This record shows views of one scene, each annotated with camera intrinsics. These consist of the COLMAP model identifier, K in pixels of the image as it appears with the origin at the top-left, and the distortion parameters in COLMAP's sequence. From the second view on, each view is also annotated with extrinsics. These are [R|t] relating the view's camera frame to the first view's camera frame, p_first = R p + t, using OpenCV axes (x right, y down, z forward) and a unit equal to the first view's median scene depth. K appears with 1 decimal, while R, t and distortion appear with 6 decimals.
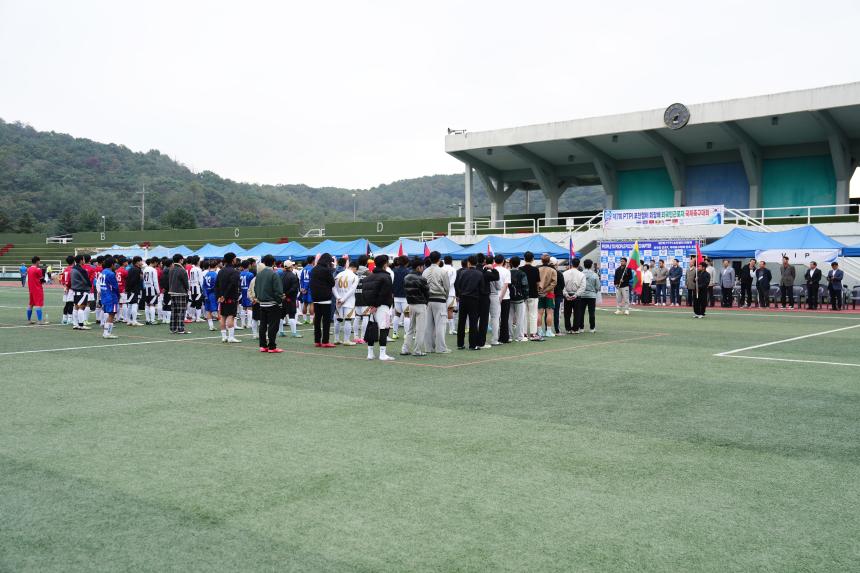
lens RADIAL K [[813.2, 0, 426.8], [0, 813.2, 297.5], [0, 0, 1]] dist [-0.011197, 0.023241]
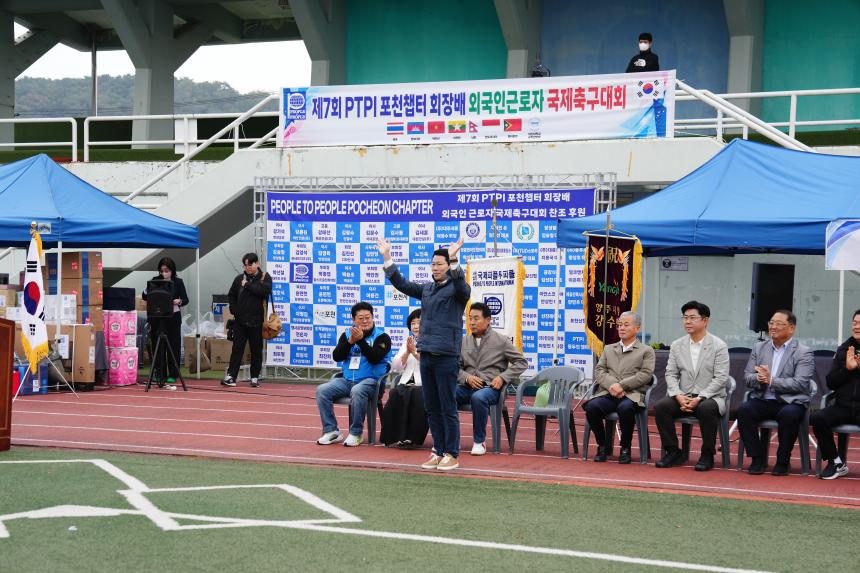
lens RADIAL K [[1577.9, 0, 425.3], [0, 1577.9, 294.3], [0, 0, 1]] dist [0.239142, 0.138796]
pose [[0.967893, 0.012859, 0.251035, 0.128635], [-0.007196, 0.999699, -0.023463, -0.018814], [-0.251261, 0.020903, 0.967694, 0.443697]]
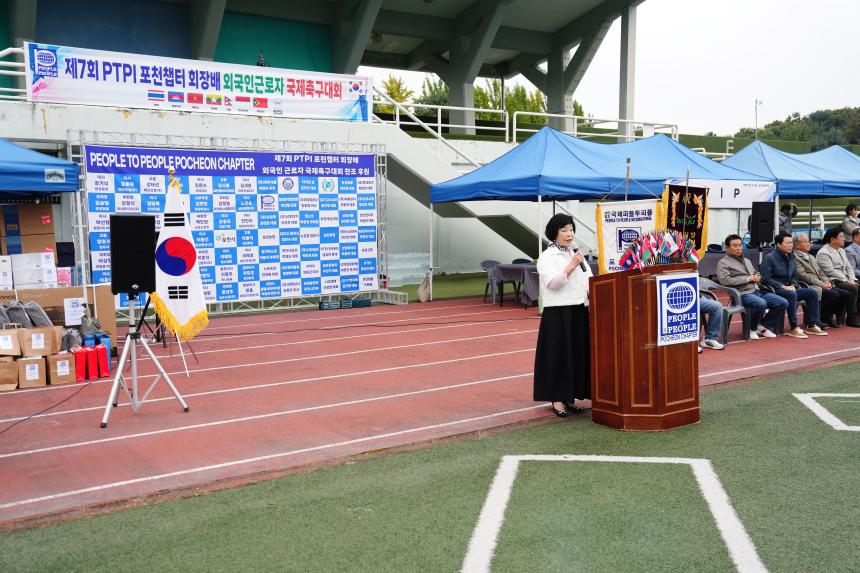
lens RADIAL K [[805.8, 0, 418.8], [0, 805.8, 288.4], [0, 0, 1]] dist [-0.005999, 0.099219]
pose [[0.291503, -0.087135, 0.952593, -0.039321], [0.050401, 0.995858, 0.075670, -0.031810], [-0.955241, 0.025953, 0.294687, 0.802231]]
